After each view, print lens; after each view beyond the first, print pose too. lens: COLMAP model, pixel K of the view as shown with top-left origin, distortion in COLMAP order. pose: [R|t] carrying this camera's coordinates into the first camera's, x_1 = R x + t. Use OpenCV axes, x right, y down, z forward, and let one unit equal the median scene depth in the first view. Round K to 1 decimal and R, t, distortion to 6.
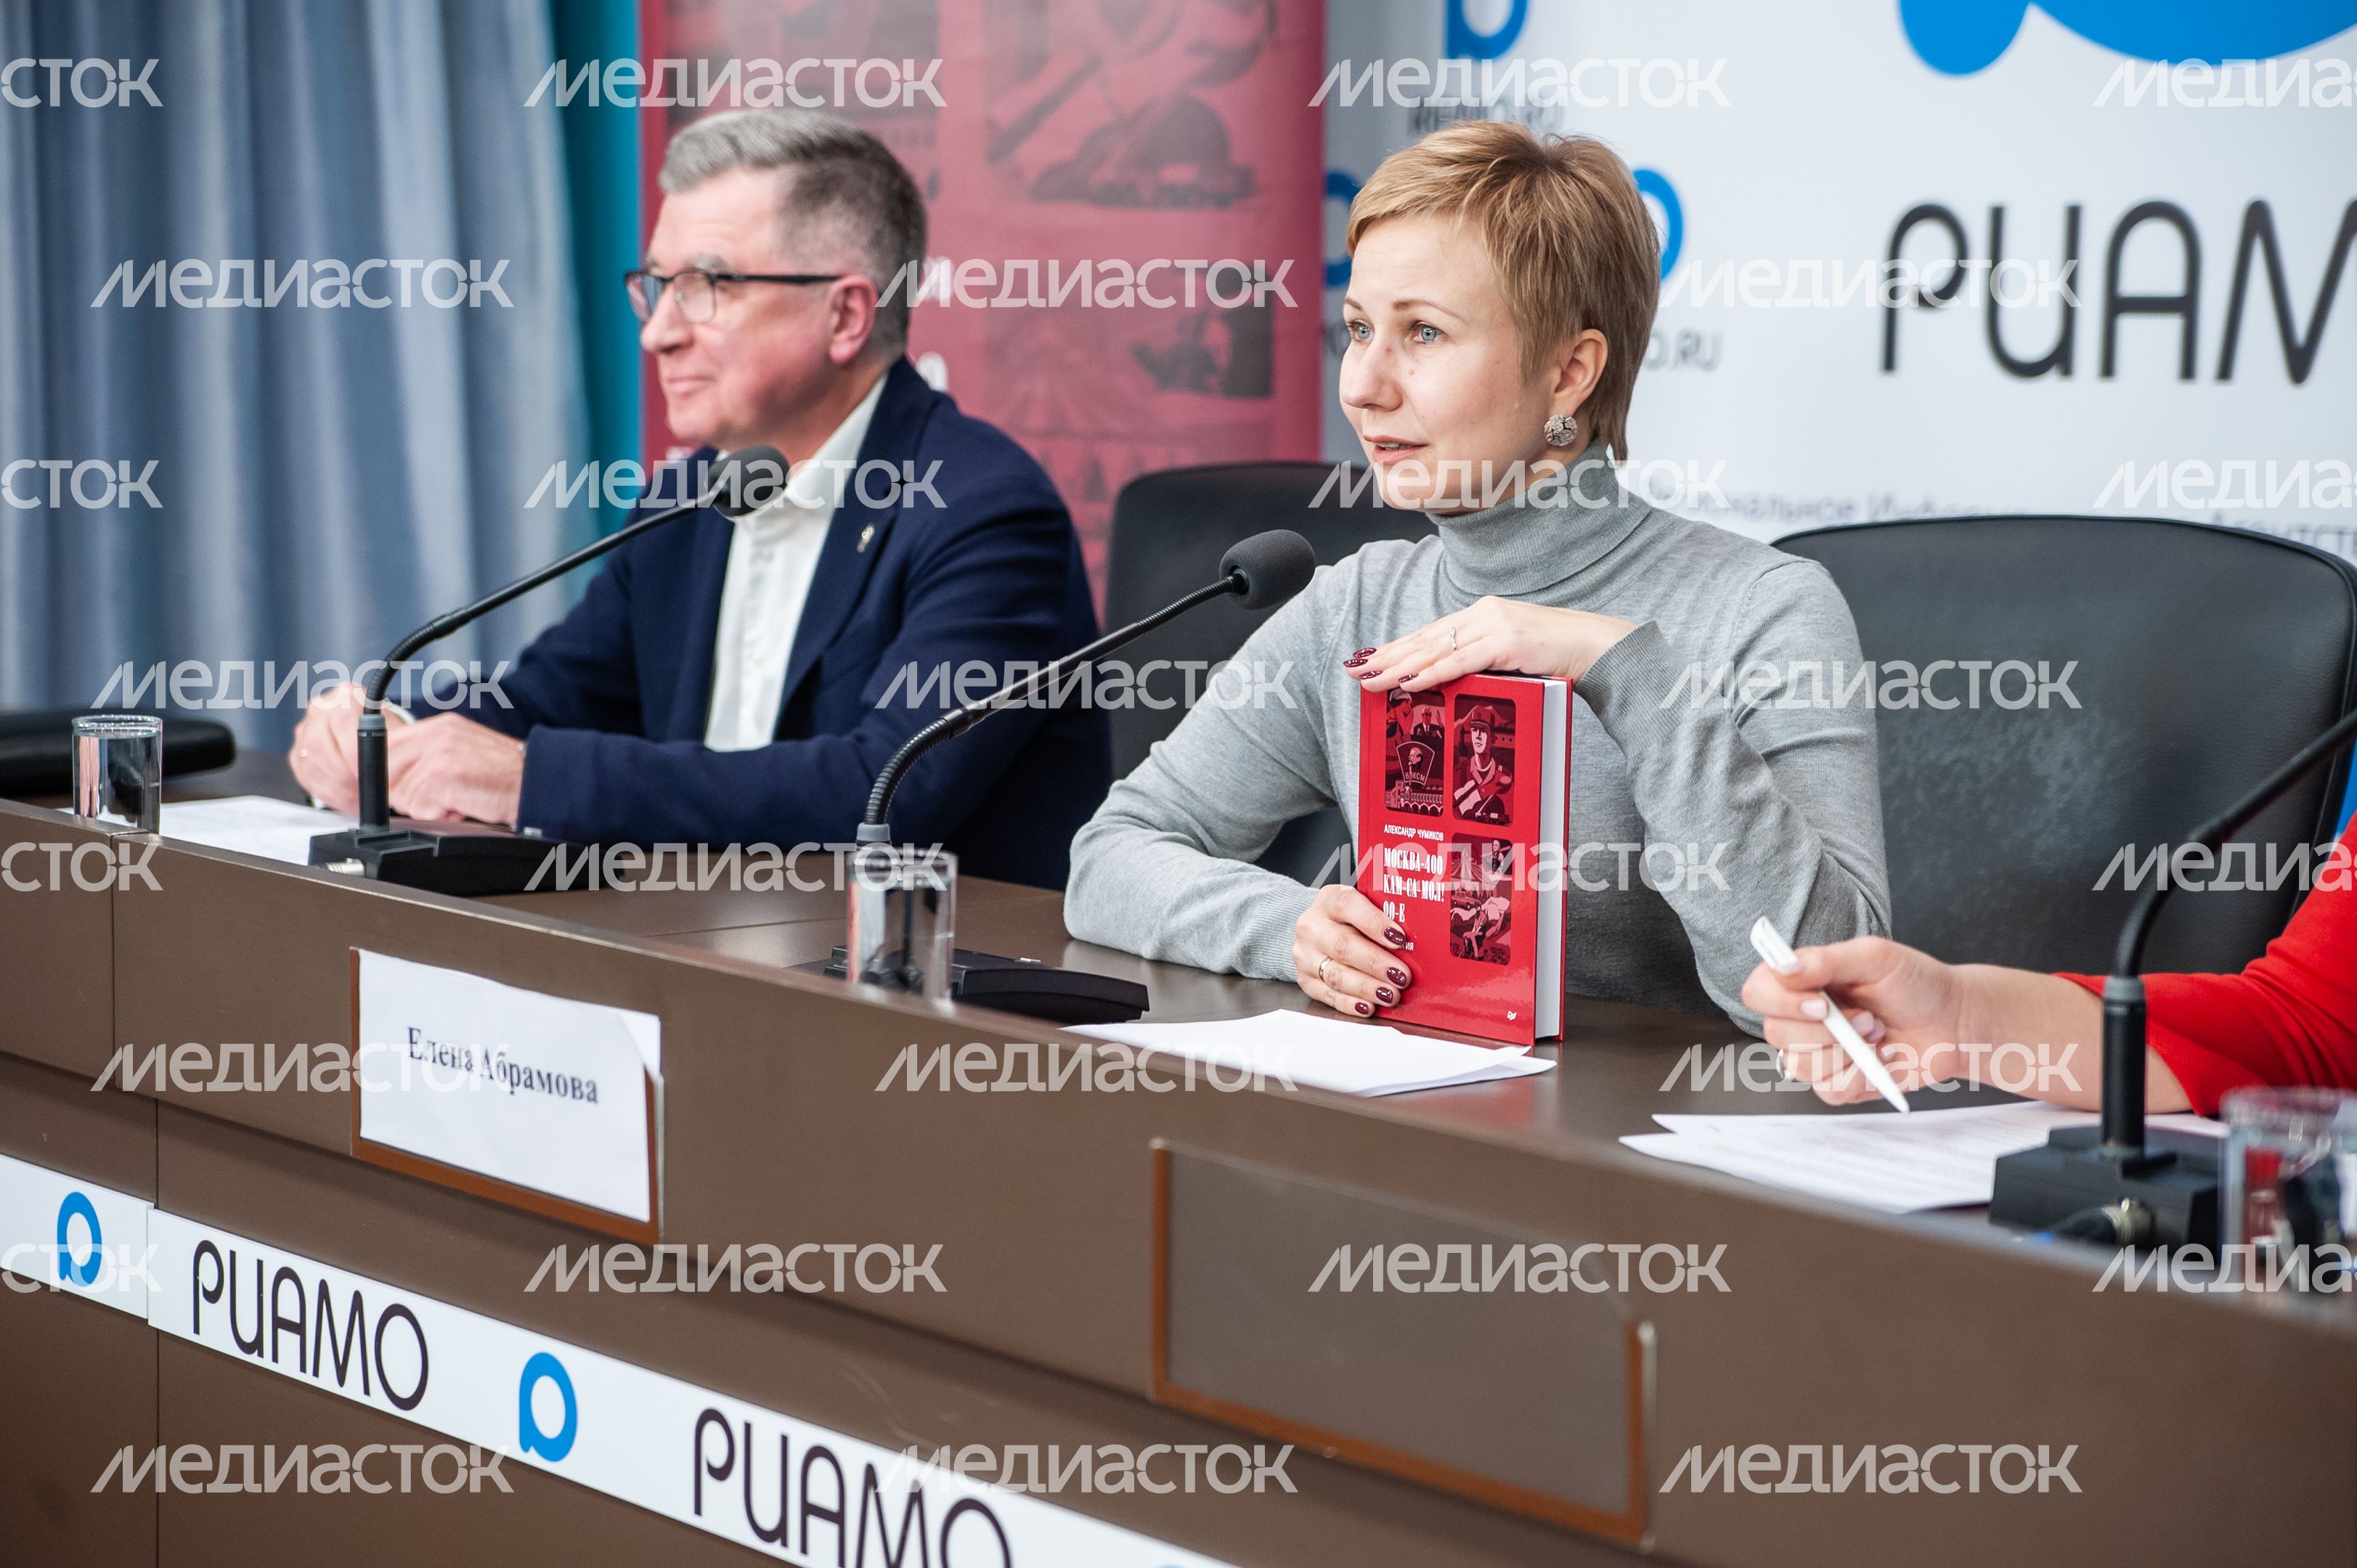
lens RADIAL K [[4872.1, 0, 1147.8], [0, 4872.1, 715.2], [0, 0, 1]] dist [0.368254, 0.000000]
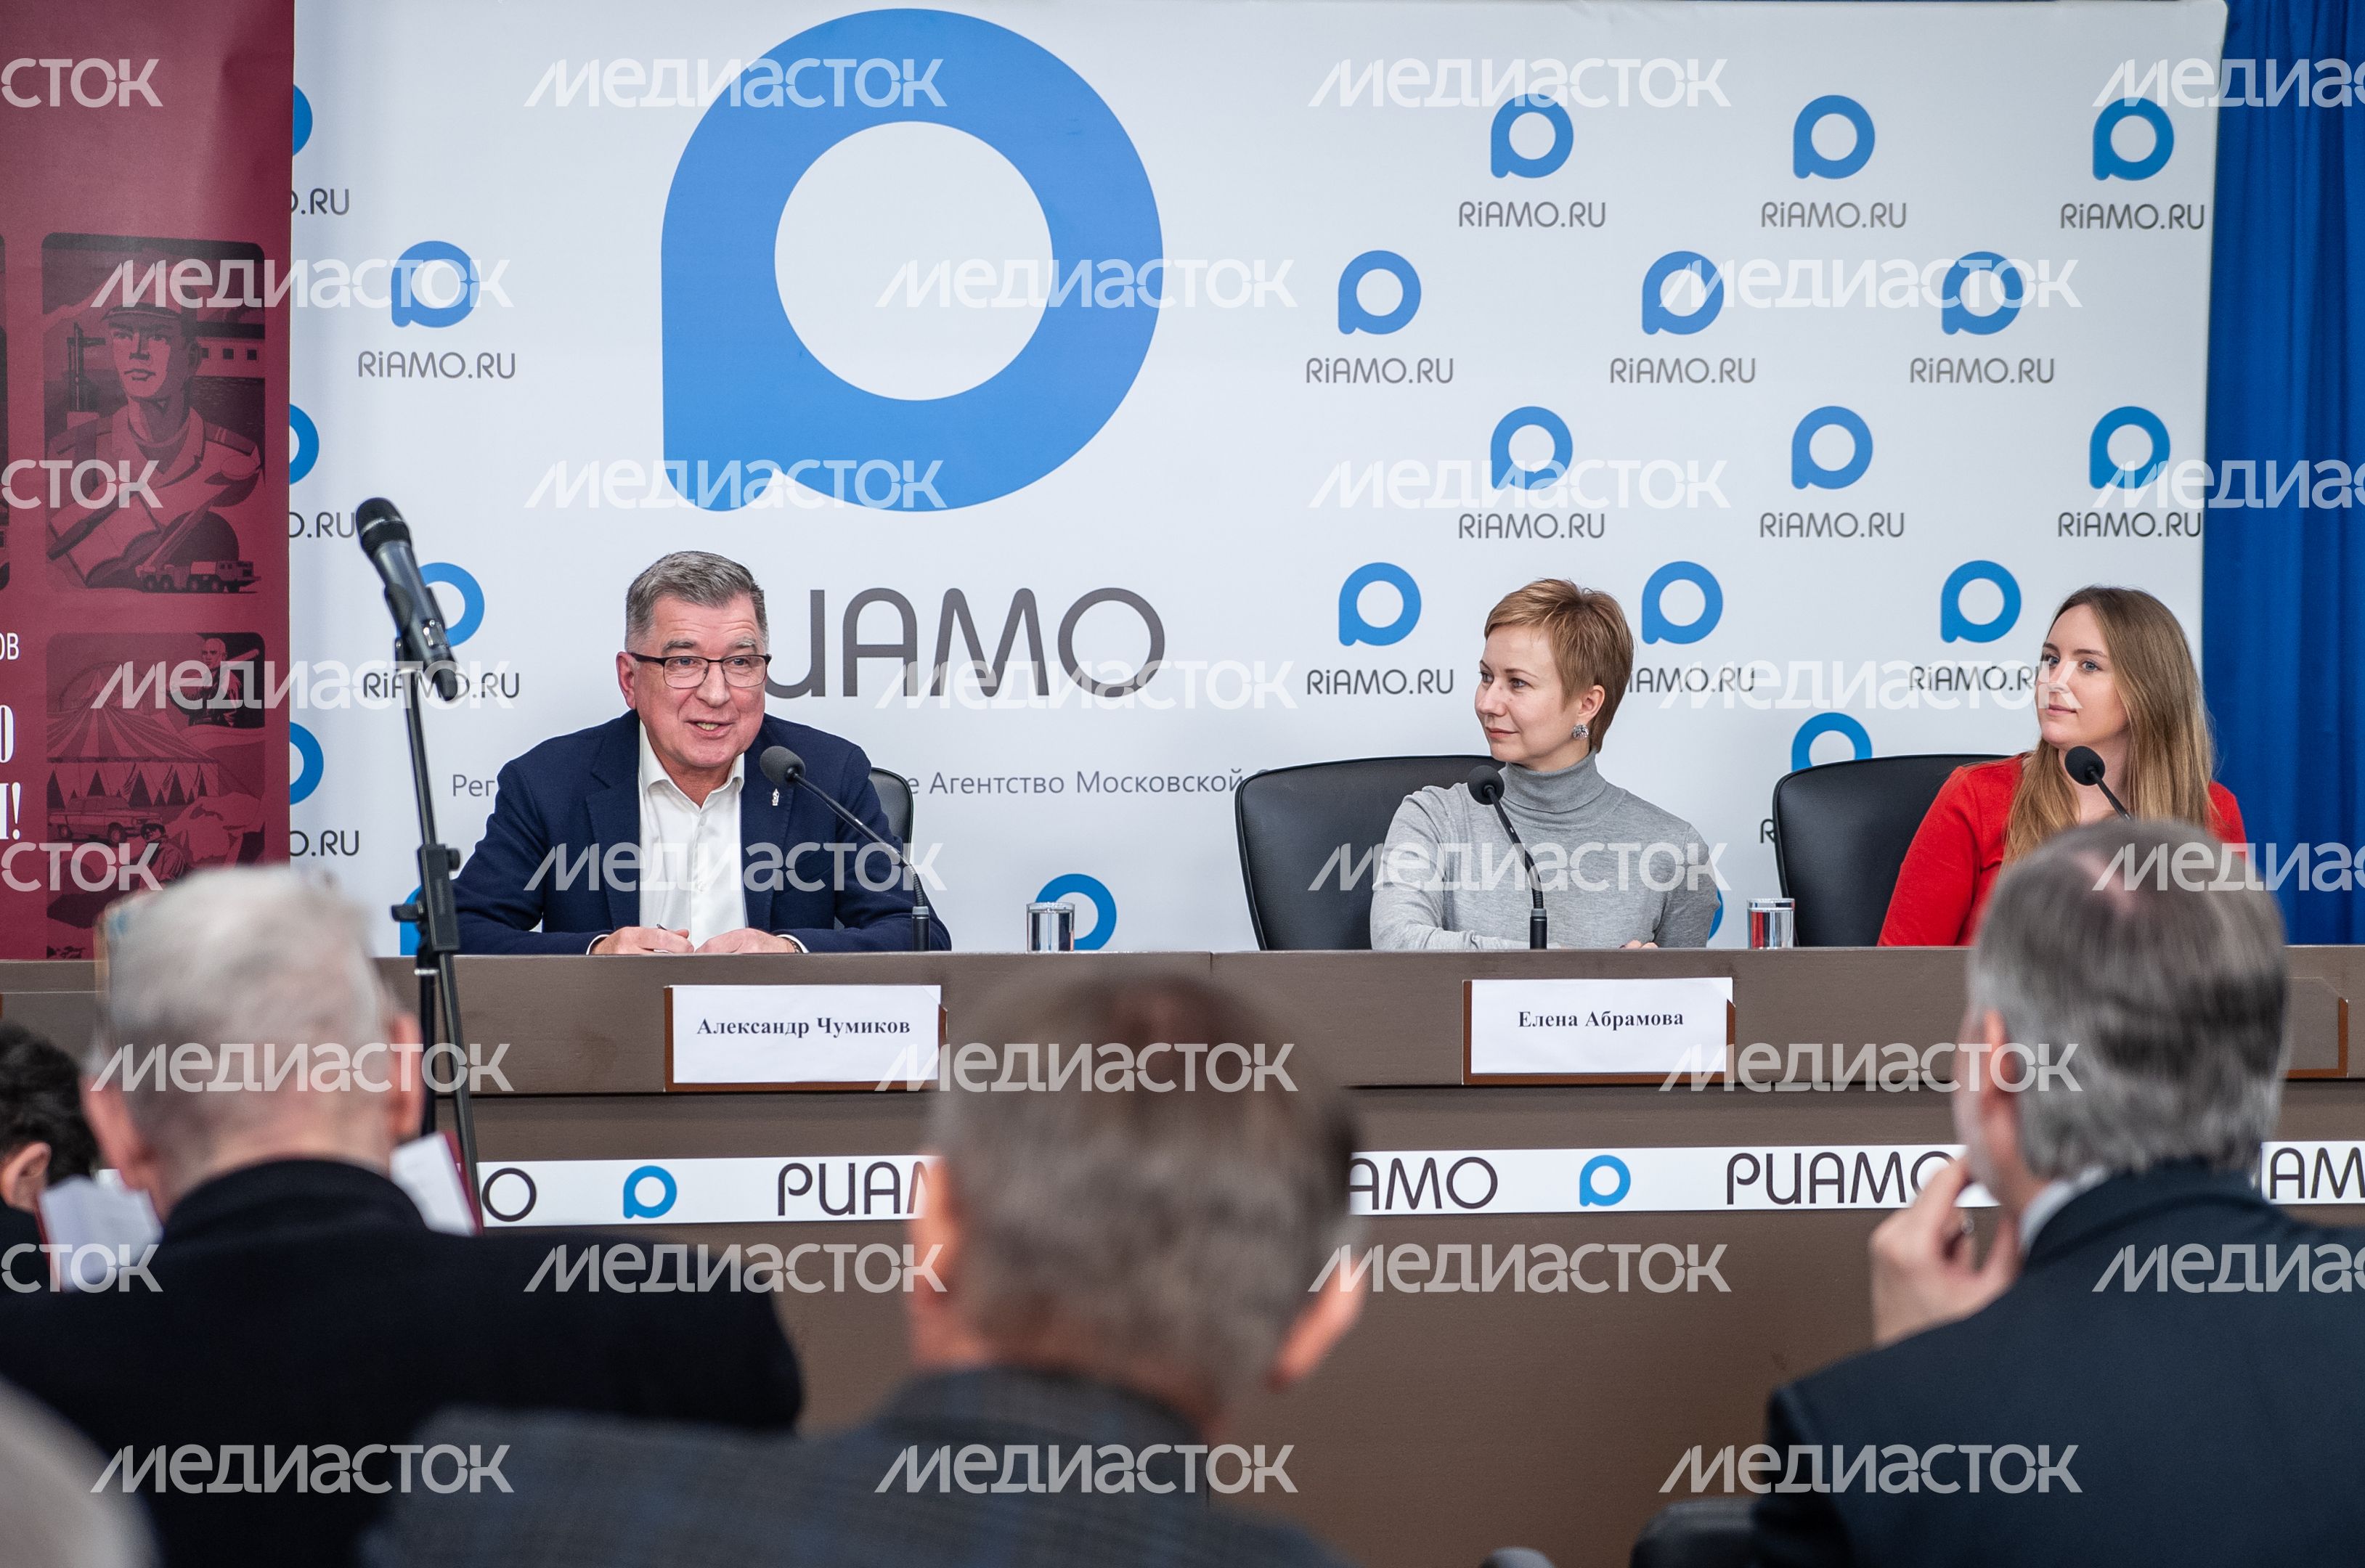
lens RADIAL K [[5224.6, 0, 1377.2], [0, 5224.6, 830.8], [0, 0, 1]] dist [0.199493, 0.000000]
pose [[0.528537, -0.051718, 0.847334, -1.696425], [0.089554, 0.995970, 0.004929, -0.023273], [-0.844174, 0.073276, 0.531038, -0.094591]]
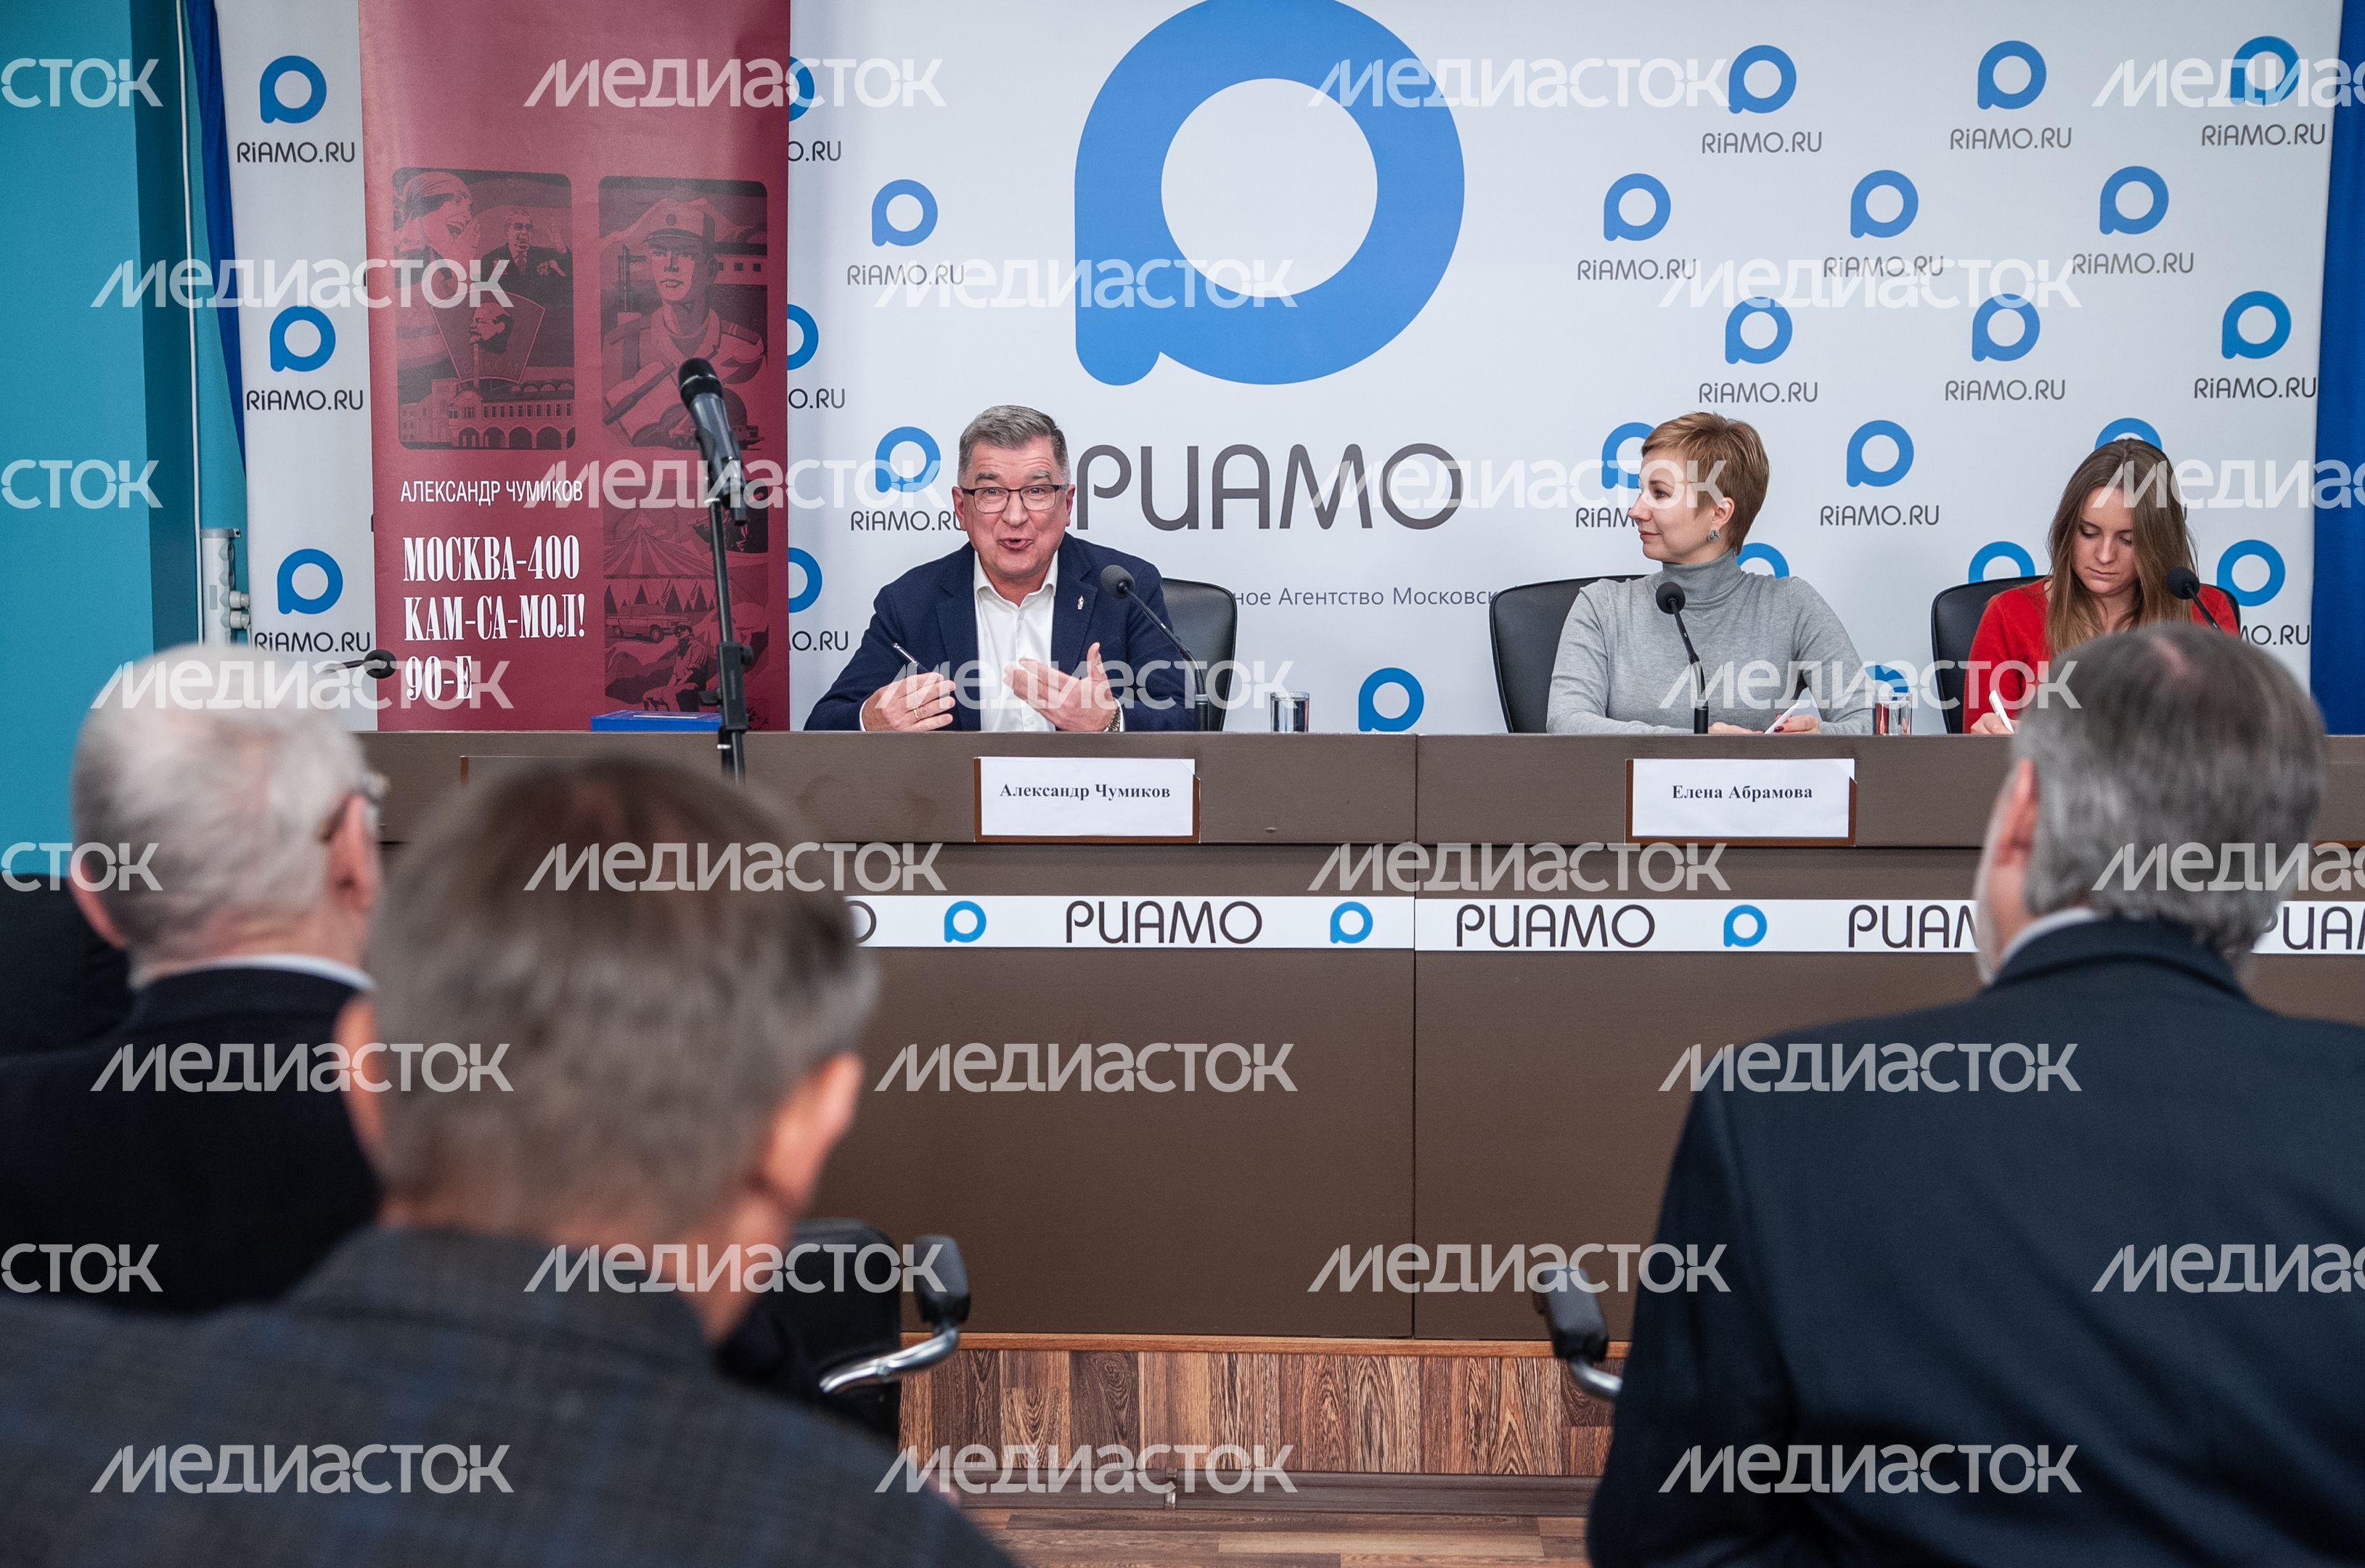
lens RADIAL K [[3653.6, 0, 1189.2], [0, 3653.6, 784.8], [0, 0, 1]] dist [0.079204, 0.000000]
pose [[0.661361, -0.079490, 0.745843, -1.411584], [0.084414, 0.995939, 0.031292, -0.012758], [-0.745302, 0.042264, 0.665386, -0.036686]]
